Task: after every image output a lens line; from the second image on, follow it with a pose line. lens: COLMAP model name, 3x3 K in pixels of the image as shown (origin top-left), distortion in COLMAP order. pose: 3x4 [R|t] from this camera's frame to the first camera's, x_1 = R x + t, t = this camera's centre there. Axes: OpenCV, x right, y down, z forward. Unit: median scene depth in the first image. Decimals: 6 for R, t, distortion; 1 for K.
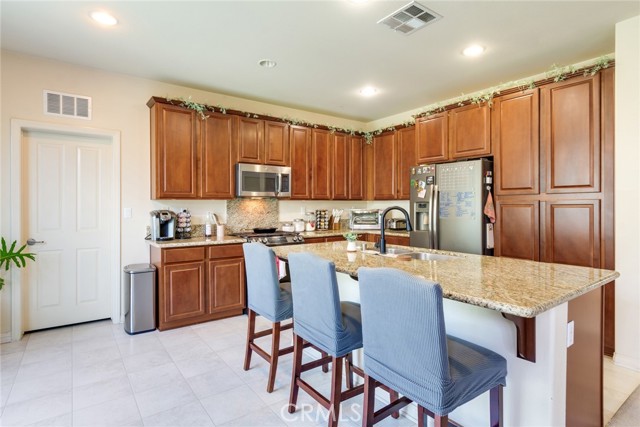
lens RADIAL K [[336.0, 0, 317.9], [0, 336.0, 211.2], [0, 0, 1]] dist [0.004319, -0.004029]
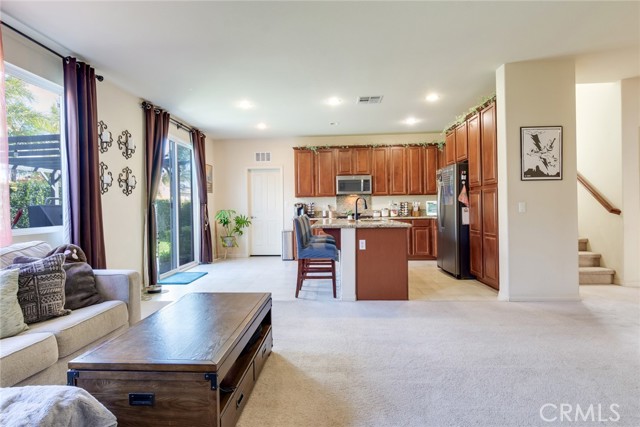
lens RADIAL K [[336.0, 0, 304.4], [0, 336.0, 215.0], [0, 0, 1]] dist [0.004319, -0.004029]
pose [[0.761292, 0.004424, -0.648394, 0.797045], [0.001787, 0.999959, 0.008921, 0.047436], [0.648407, -0.007950, 0.761252, -0.460655]]
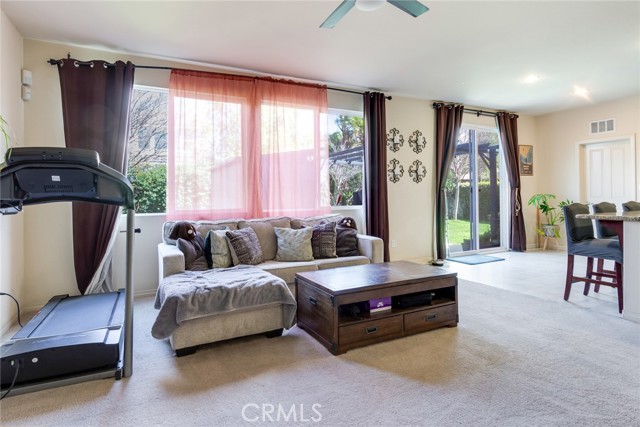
lens RADIAL K [[336.0, 0, 304.6], [0, 336.0, 198.7], [0, 0, 1]] dist [0.004319, -0.004029]
pose [[-0.172660, 0.012185, -0.984906, 1.083982], [-0.004326, 0.999904, 0.013129, 0.040411], [0.984972, 0.006528, -0.172591, -0.197468]]
